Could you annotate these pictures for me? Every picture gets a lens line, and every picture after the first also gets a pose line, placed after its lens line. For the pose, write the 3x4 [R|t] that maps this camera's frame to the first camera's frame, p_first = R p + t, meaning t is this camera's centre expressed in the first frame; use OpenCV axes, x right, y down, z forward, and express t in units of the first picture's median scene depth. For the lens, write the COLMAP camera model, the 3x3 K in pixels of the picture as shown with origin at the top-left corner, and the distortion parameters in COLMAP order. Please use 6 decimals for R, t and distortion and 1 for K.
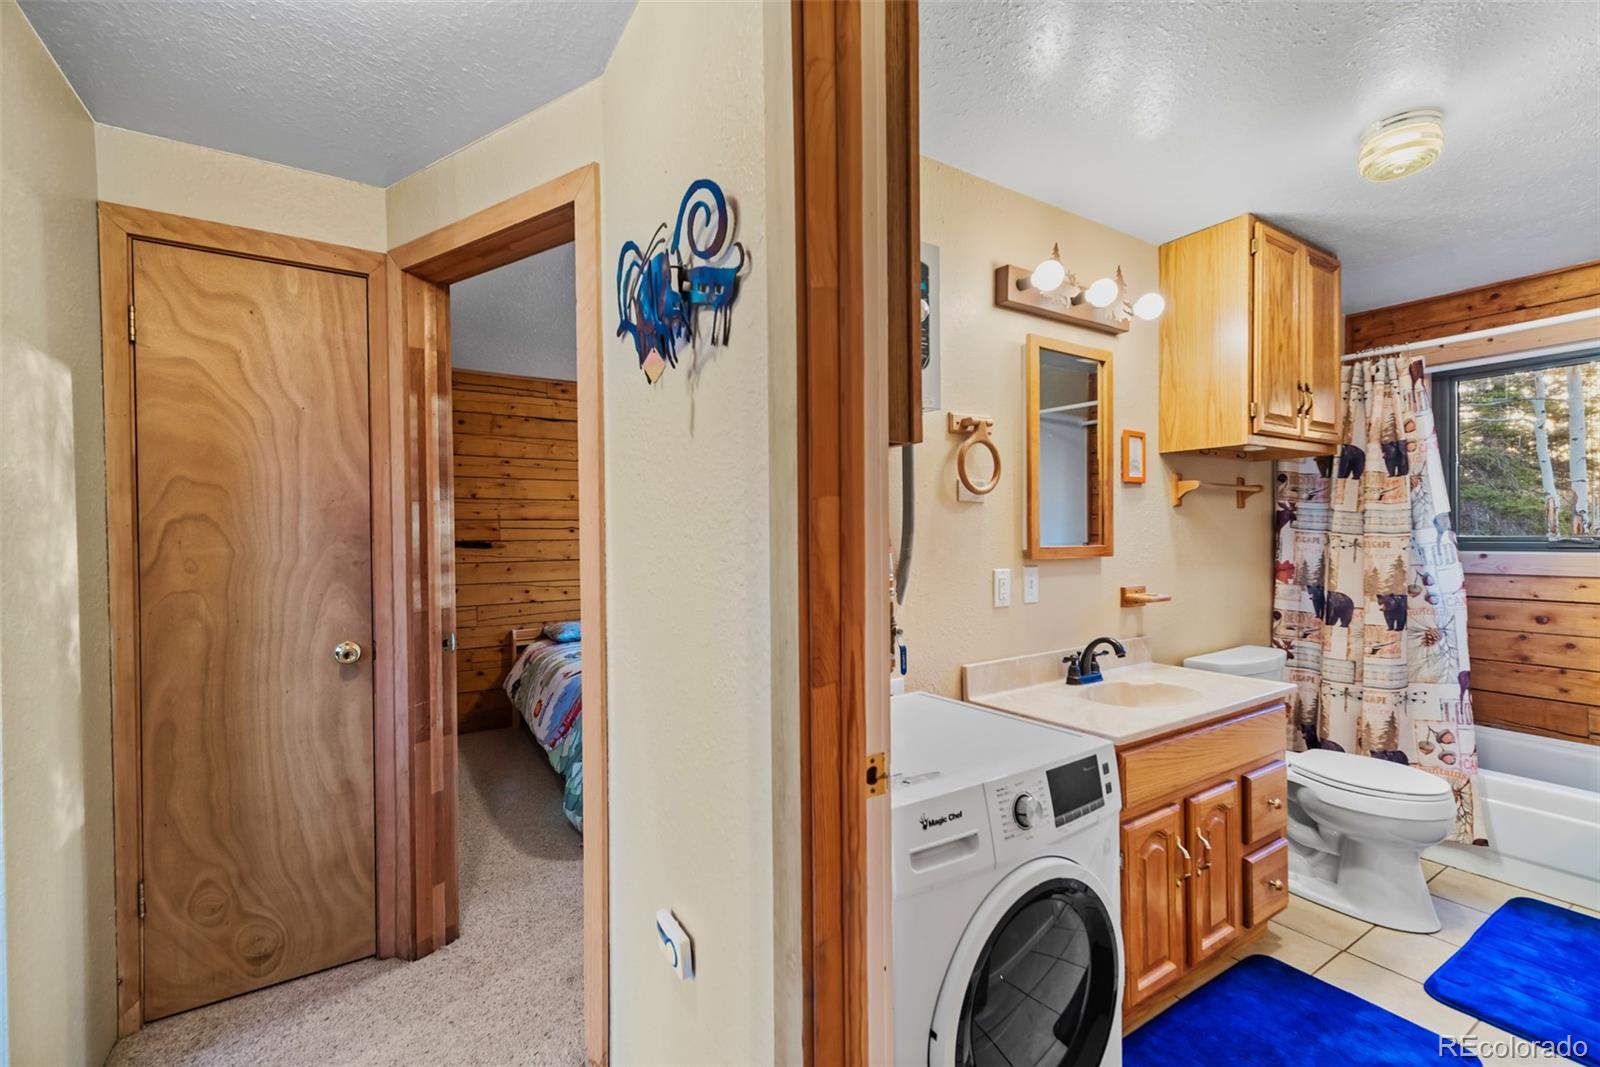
lens RADIAL K [[689.9, 0, 805.4], [0, 689.9, 533.4], [0, 0, 1]] dist [0.009181, 0.000676]
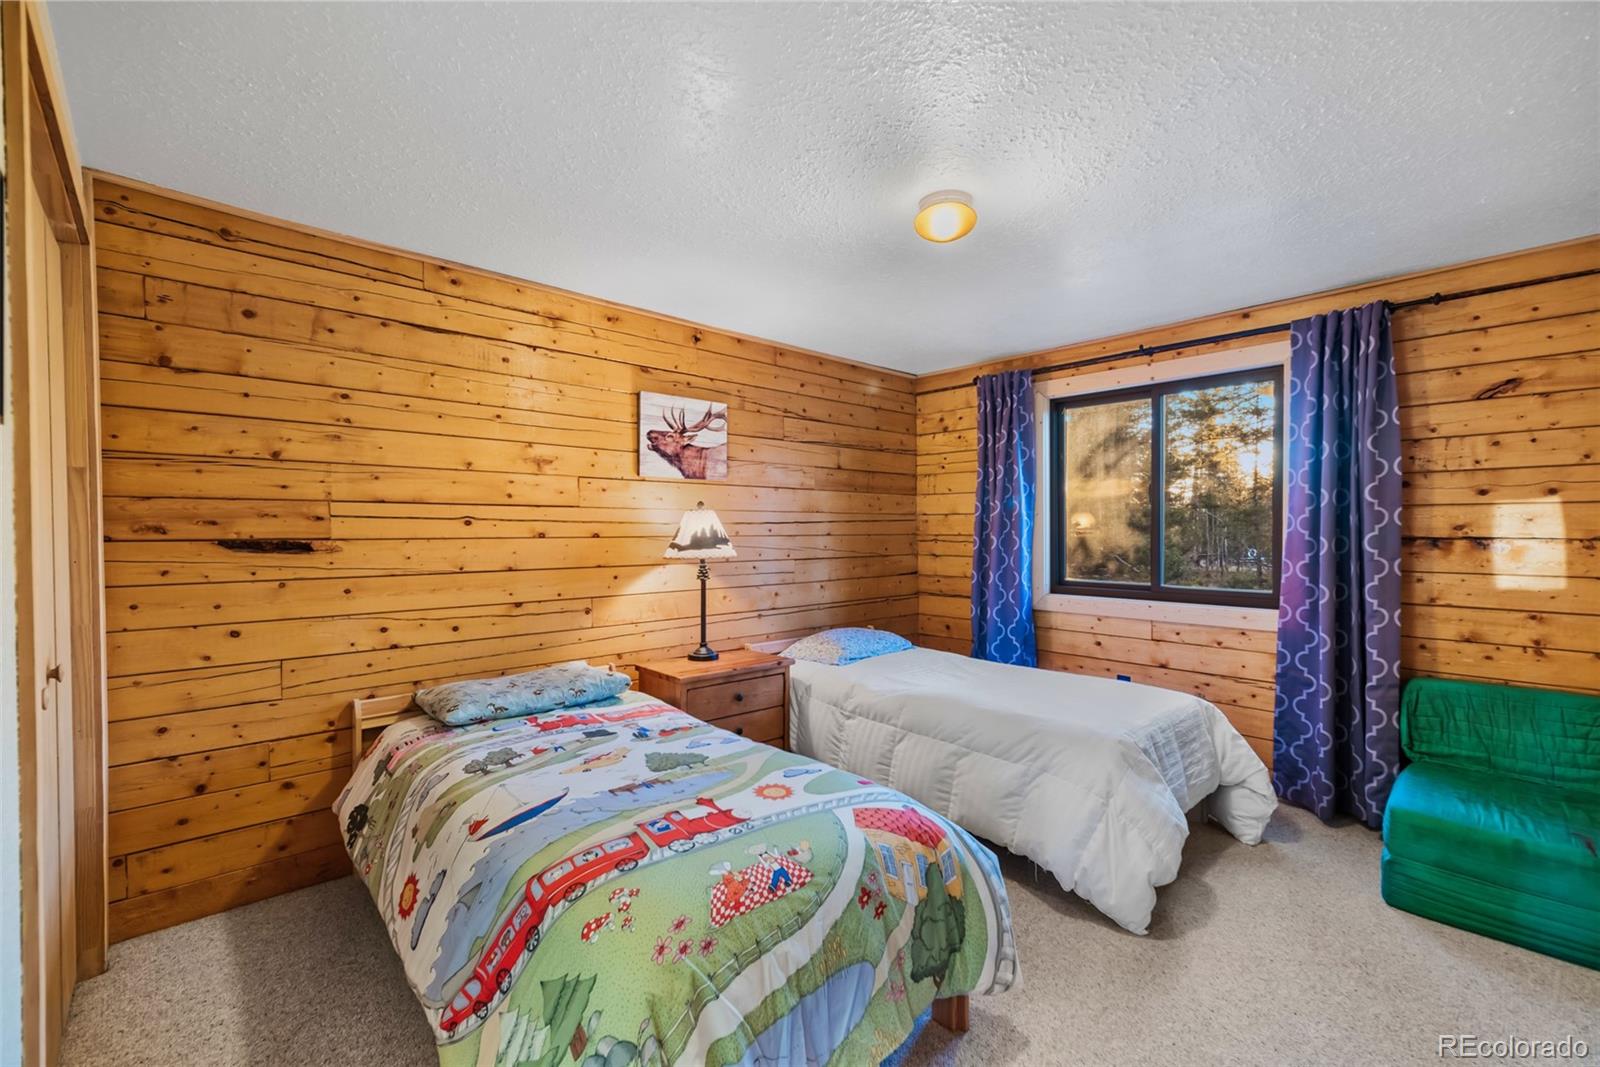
lens RADIAL K [[689.9, 0, 807.2], [0, 689.9, 537.3], [0, 0, 1]] dist [0.009181, 0.000676]
pose [[0.985563, 0.008855, 0.169077, -0.163096], [-0.009887, 0.999937, 0.005265, 0.002437], [-0.169020, -0.006861, 0.985589, 0.397272]]
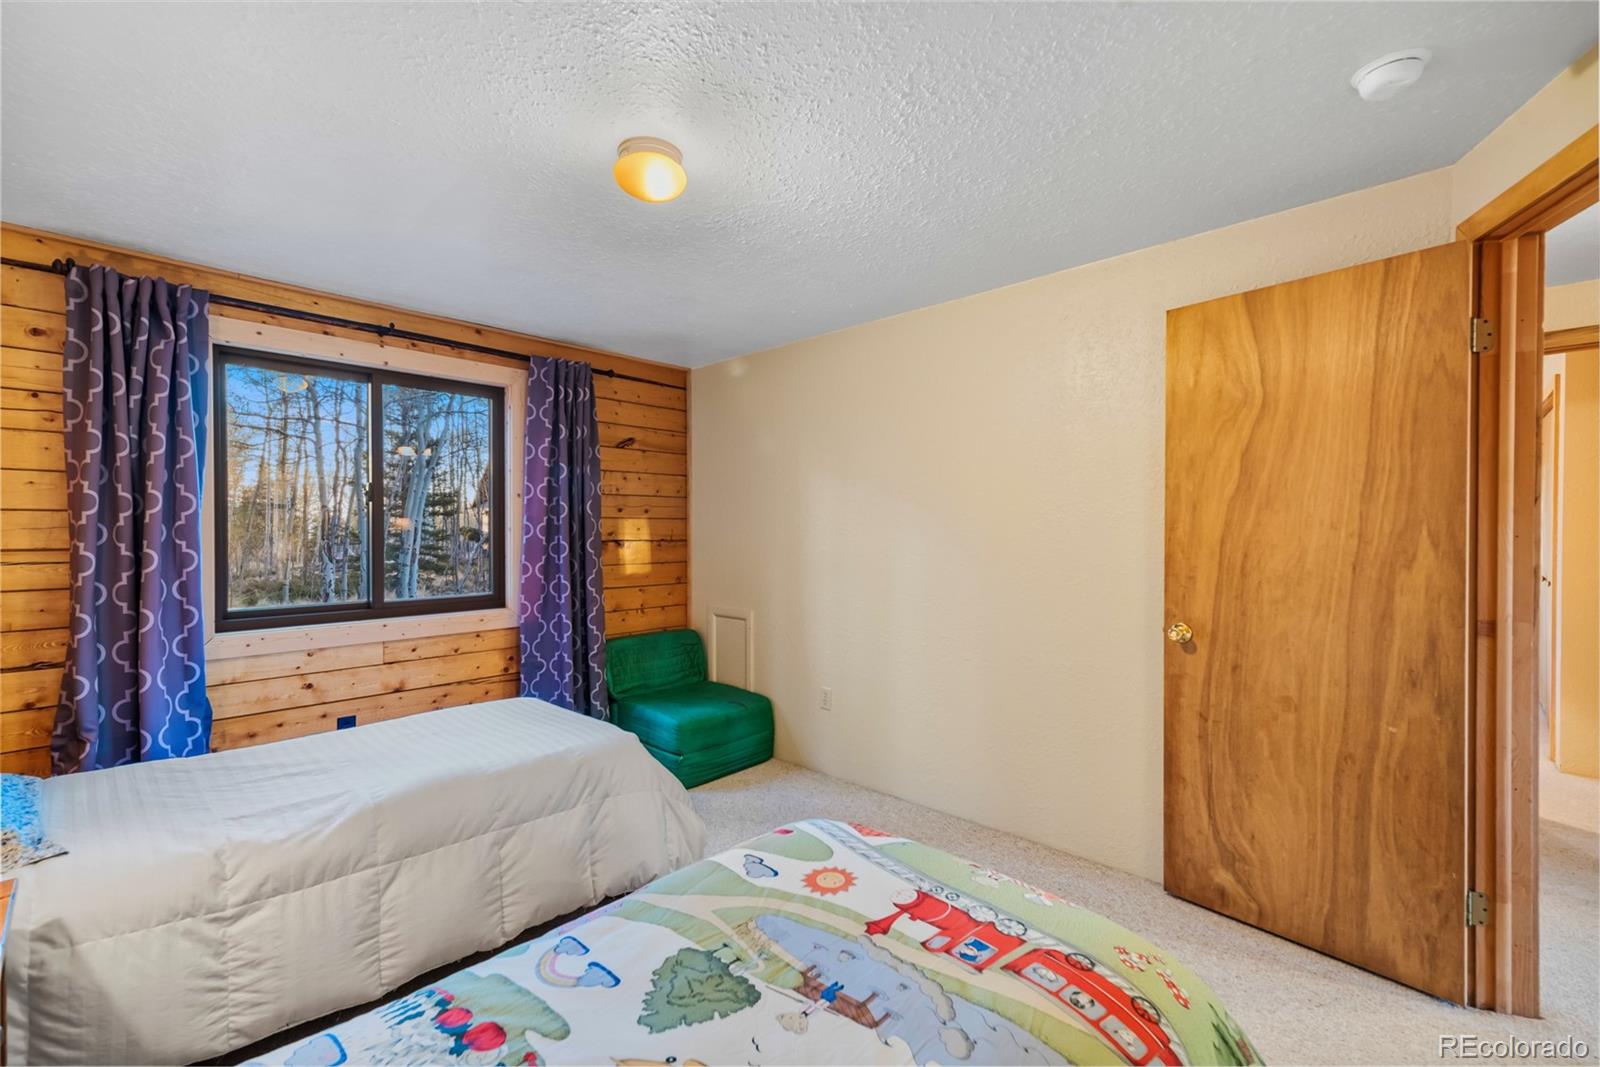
lens RADIAL K [[689.9, 0, 800.8], [0, 689.9, 542.6], [0, 0, 1]] dist [0.009181, 0.000676]
pose [[-0.235706, -0.005812, 0.971807, -0.409769], [0.010157, 0.999913, 0.008443, -0.002212], [-0.971771, 0.011860, -0.235626, 0.875737]]
